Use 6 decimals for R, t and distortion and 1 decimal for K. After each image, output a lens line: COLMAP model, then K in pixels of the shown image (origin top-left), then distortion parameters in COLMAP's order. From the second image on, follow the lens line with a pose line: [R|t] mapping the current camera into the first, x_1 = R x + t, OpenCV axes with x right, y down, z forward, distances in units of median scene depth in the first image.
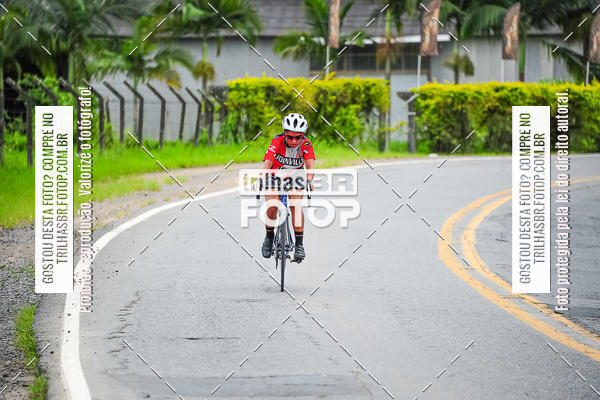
lens RADIAL K [[4163.0, 0, 290.6], [0, 4163.0, 228.8], [0, 0, 1]] dist [3.322271, 64.665378]
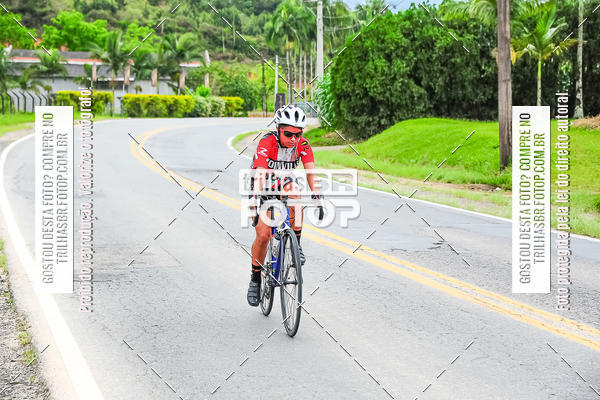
lens RADIAL K [[2038.1, 0, 284.5], [0, 2038.1, 191.7], [0, 0, 1]] dist [1.968665, 3.461149]
pose [[0.995601, -0.001469, 0.093684, 0.006277], [-0.000024, 0.999873, 0.015928, 0.011334], [-0.093696, -0.015860, 0.995475, -0.480230]]
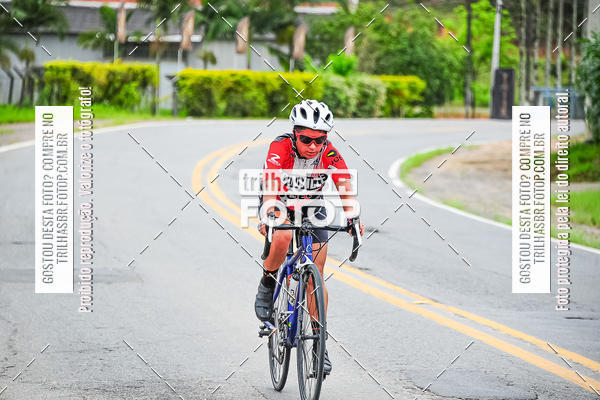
lens RADIAL K [[3935.9, 0, 286.7], [0, 3935.9, 198.7], [0, 0, 1]] dist [4.637842, 4.813063]
pose [[0.998745, 0.015462, 0.047634, 0.002936], [-0.015502, 0.999880, 0.000483, 0.008964], [-0.047621, -0.001221, 0.998865, -0.374650]]
